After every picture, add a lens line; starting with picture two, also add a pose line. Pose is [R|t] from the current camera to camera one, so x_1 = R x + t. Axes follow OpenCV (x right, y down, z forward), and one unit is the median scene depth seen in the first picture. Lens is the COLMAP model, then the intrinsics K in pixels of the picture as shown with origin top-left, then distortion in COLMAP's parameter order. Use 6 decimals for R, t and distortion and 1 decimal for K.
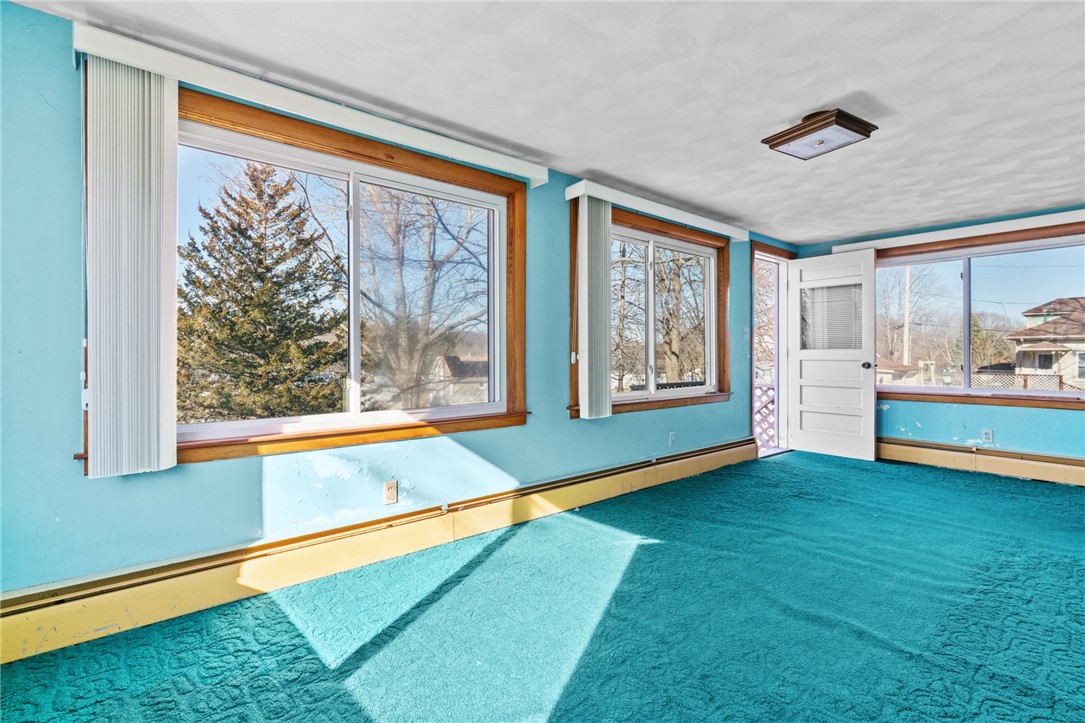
lens RADIAL K [[512.0, 0, 546.5], [0, 512.0, 359.7], [0, 0, 1]] dist [0.002215, -0.000841]
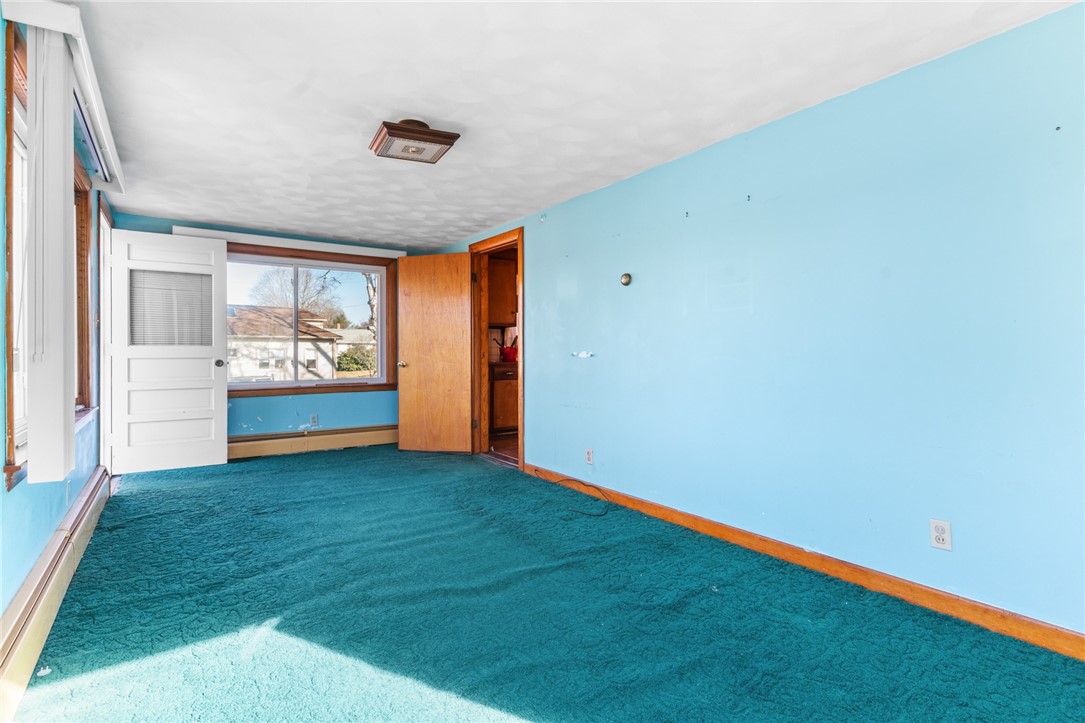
lens RADIAL K [[512.0, 0, 545.3], [0, 512.0, 351.1], [0, 0, 1]] dist [0.002215, -0.000841]
pose [[0.124312, -0.001224, 0.992242, -0.368517], [0.011230, 0.999937, -0.000174, -0.005855], [-0.992180, 0.011164, 0.124318, 0.469346]]
